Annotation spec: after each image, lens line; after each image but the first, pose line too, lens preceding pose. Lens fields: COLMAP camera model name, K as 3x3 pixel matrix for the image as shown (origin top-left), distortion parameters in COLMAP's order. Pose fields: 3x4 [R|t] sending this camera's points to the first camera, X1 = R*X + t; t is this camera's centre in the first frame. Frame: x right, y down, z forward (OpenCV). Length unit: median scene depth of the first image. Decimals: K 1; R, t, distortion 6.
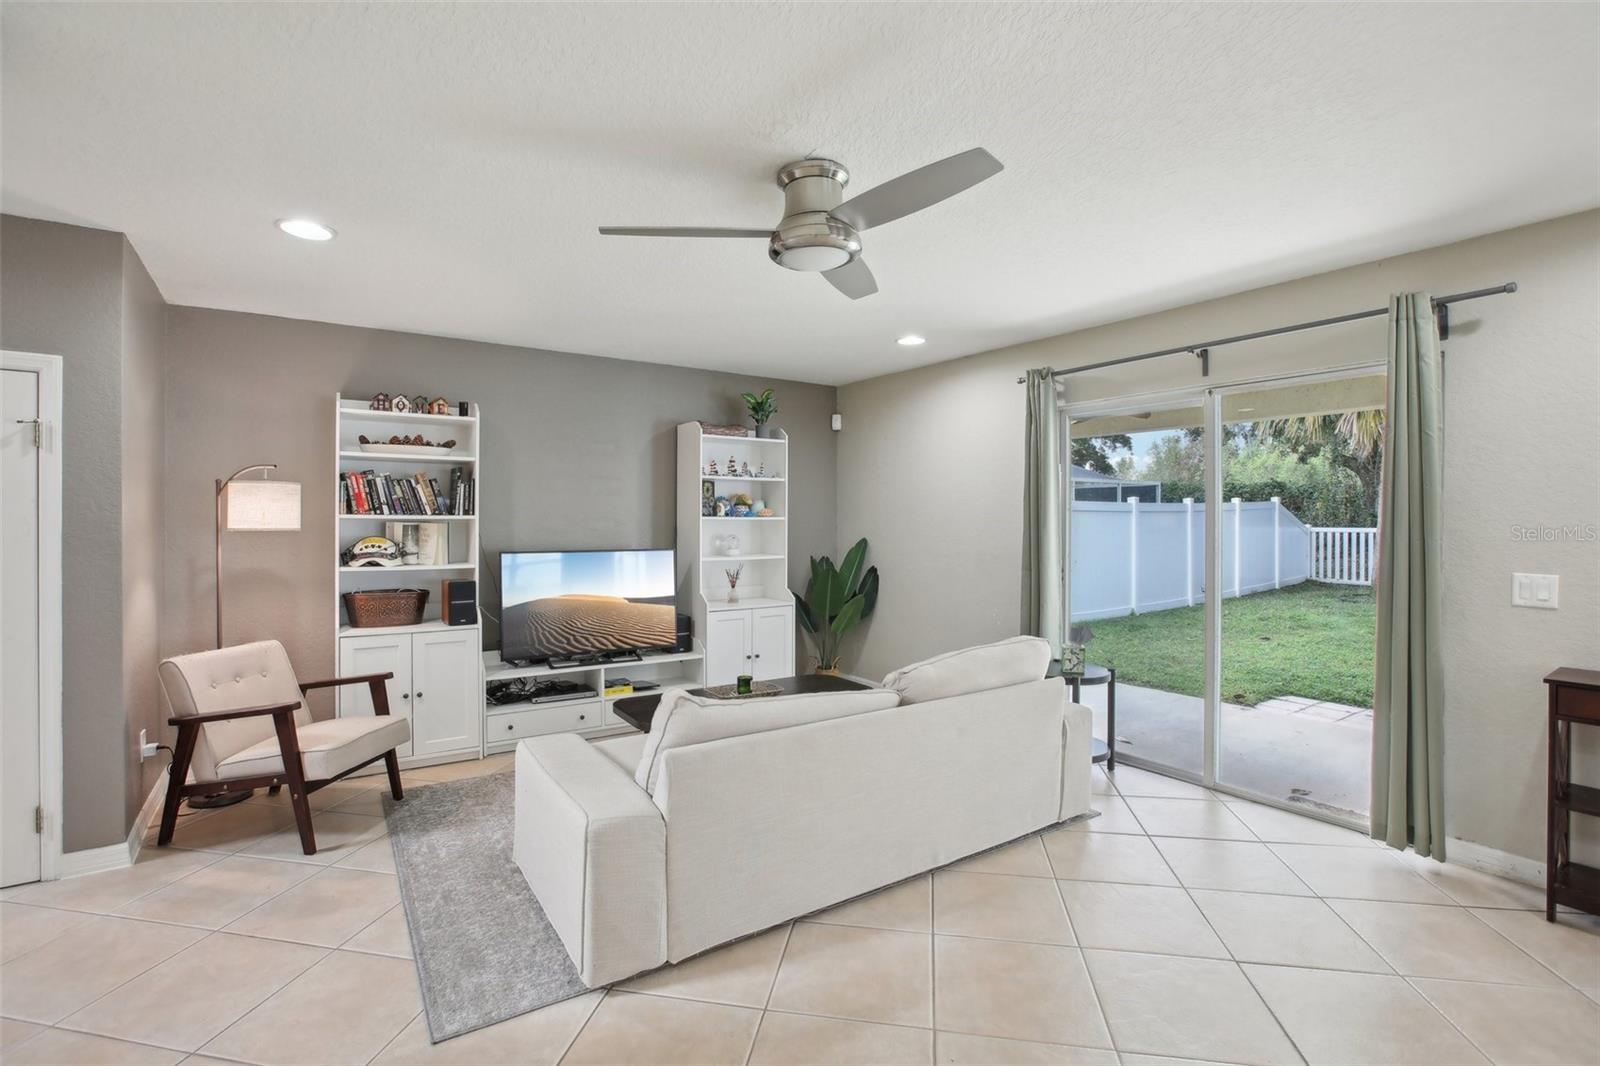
lens RADIAL K [[730.7, 0, 798.2], [0, 730.7, 525.6], [0, 0, 1]] dist [-0.065562, 0.022622]
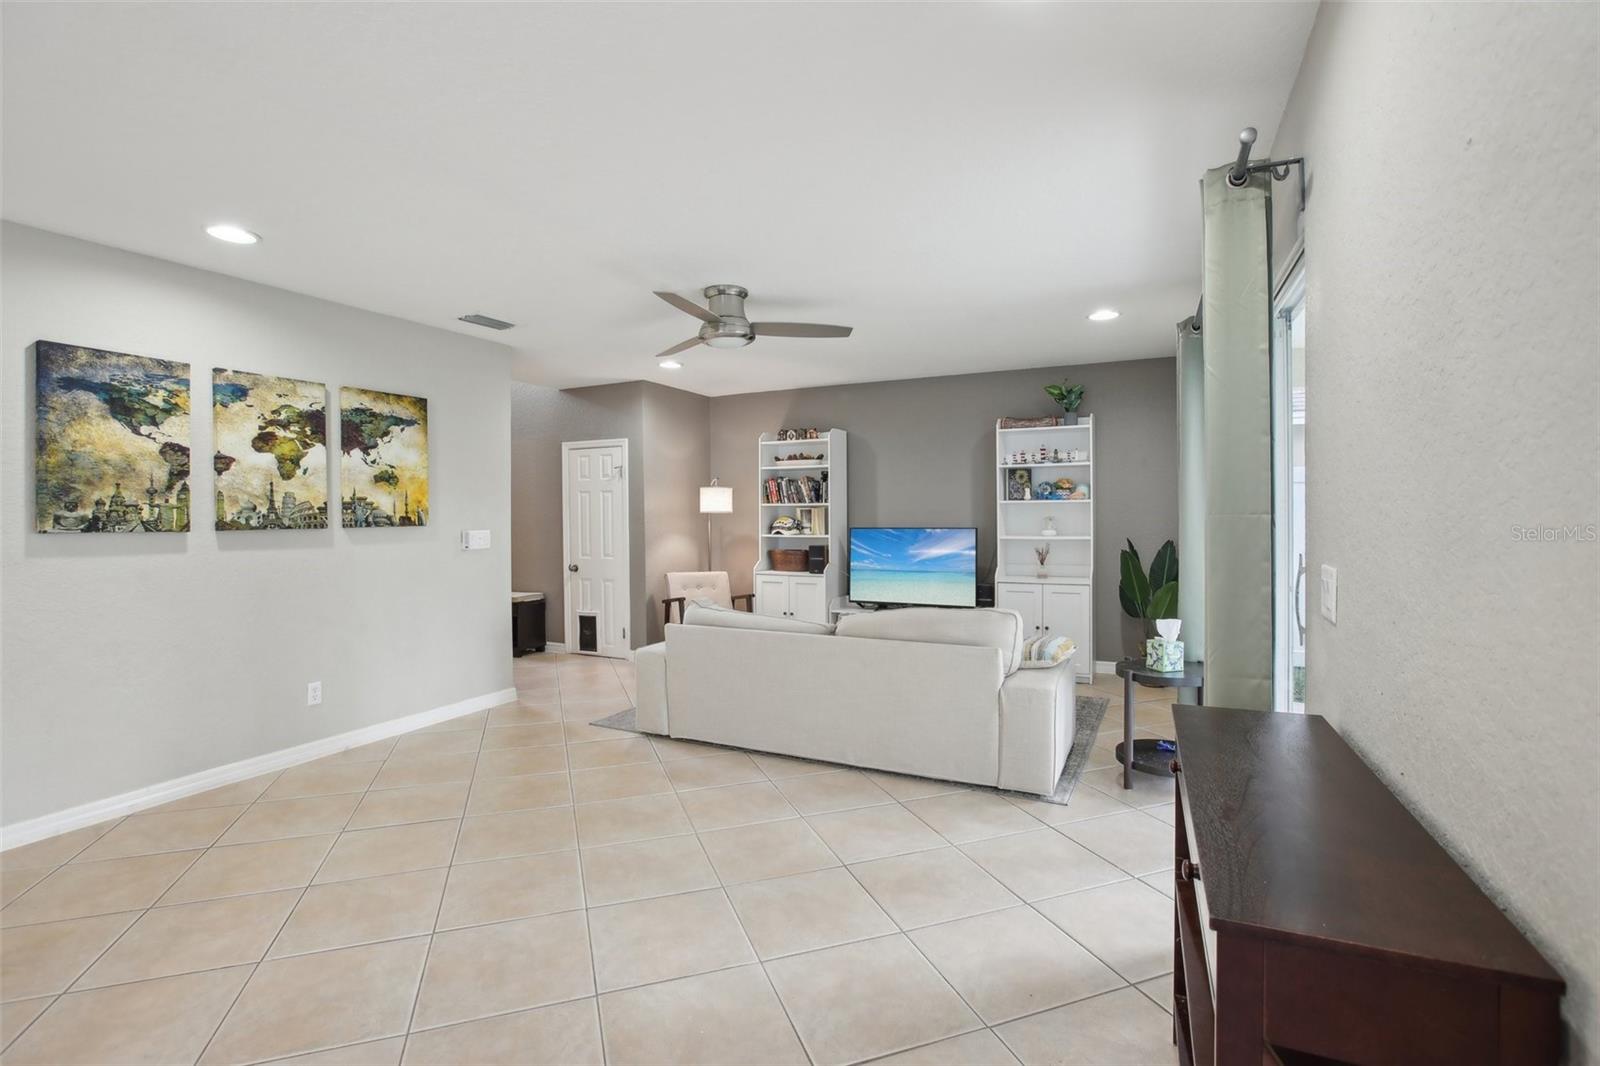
lens RADIAL K [[730.7, 0, 798.2], [0, 730.7, 525.6], [0, 0, 1]] dist [-0.065562, 0.022622]
pose [[0.489039, 0.007493, -0.872230, 0.889435], [0.002036, 0.999951, 0.009731, 0.019577], [0.872260, -0.006535, 0.488999, 0.196601]]
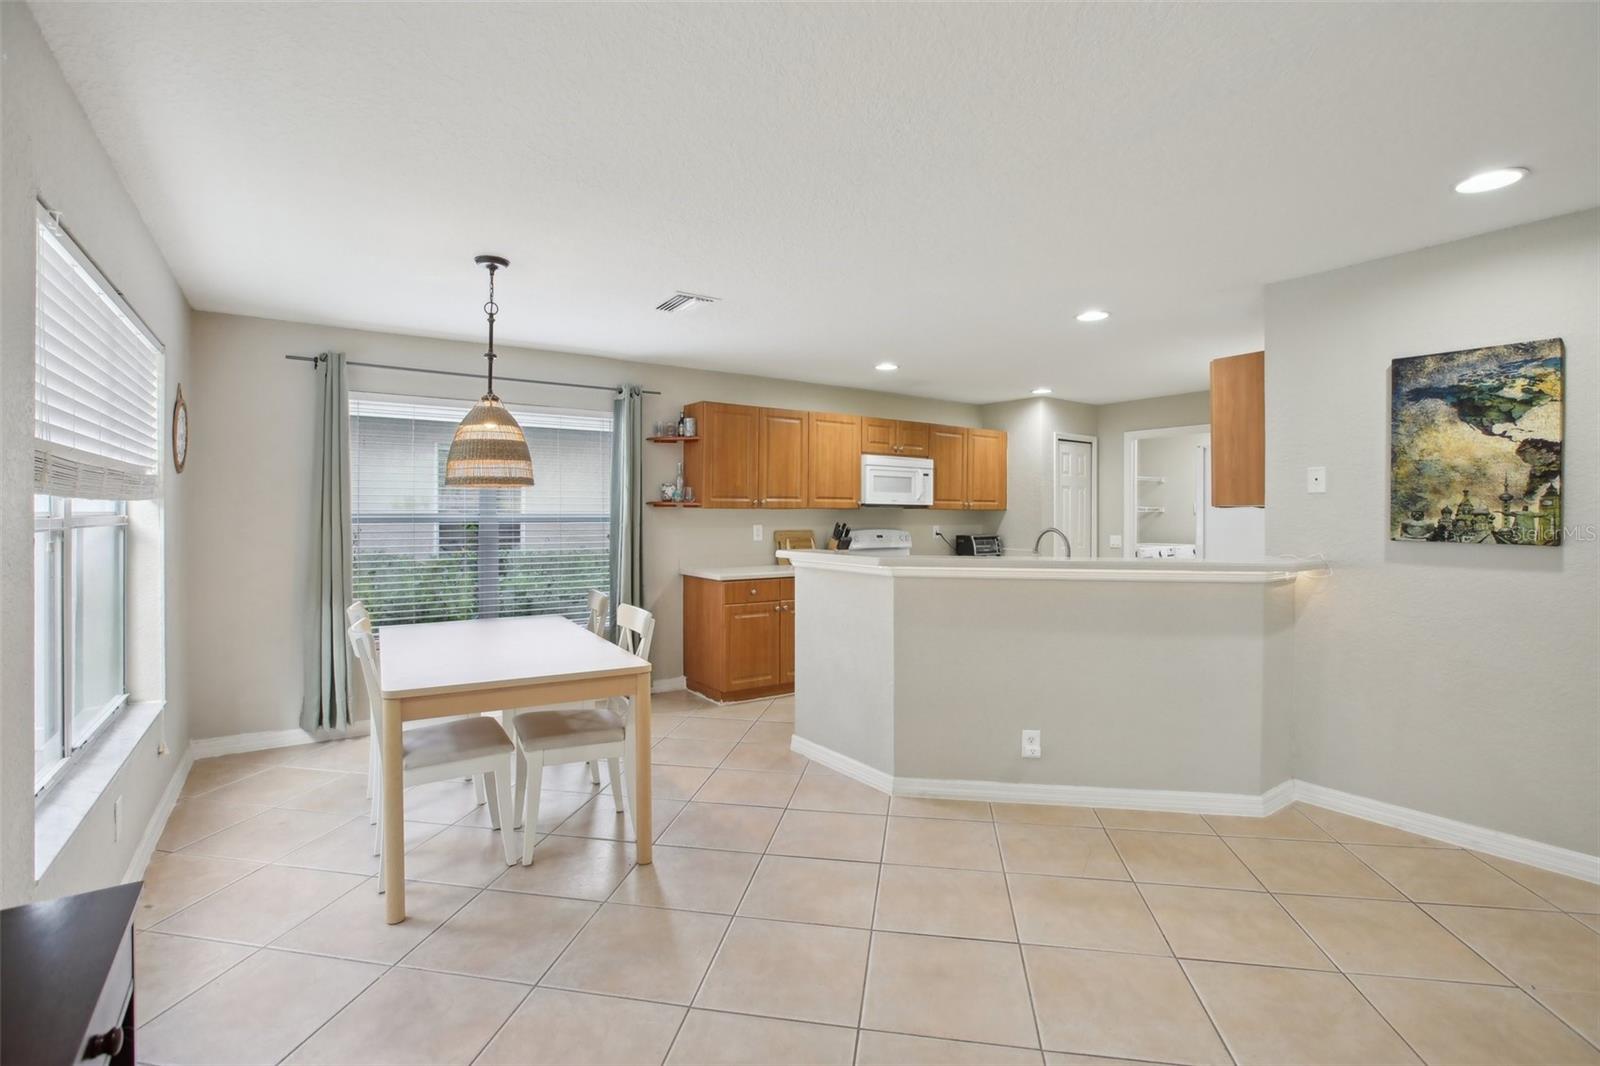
lens RADIAL K [[758.9, 0, 799.1], [0, 758.9, 501.6], [0, 0, 1]] dist [-0.000729, -0.000119]
pose [[-0.999971, -0.004673, -0.006015, 0.547559], [-0.004624, 0.999955, -0.008237, 0.000511], [0.006053, -0.008209, -0.999948, 0.681993]]
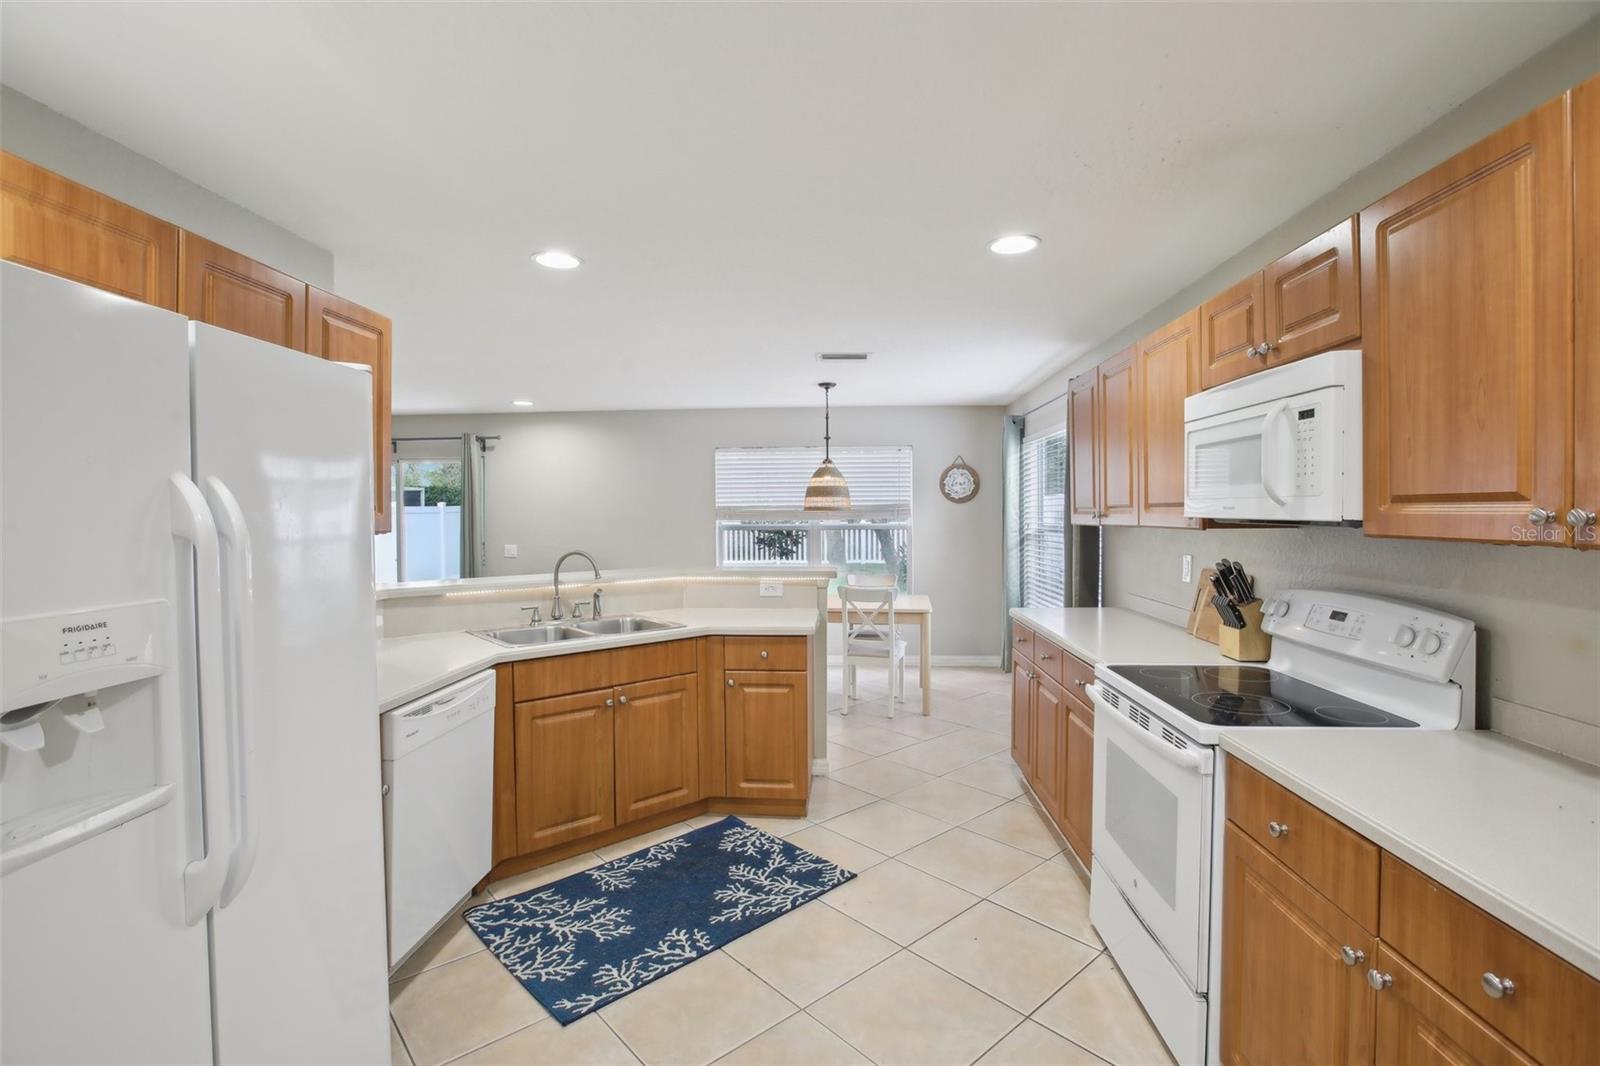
lens RADIAL K [[730.7, 0, 798.2], [0, 730.7, 525.6], [0, 0, 1]] dist [-0.065562, 0.022622]
pose [[0.616147, -0.018492, 0.787414, -0.292584], [0.013081, 0.999827, 0.013244, -0.013861], [-0.787522, 0.002140, 0.616282, -1.014845]]
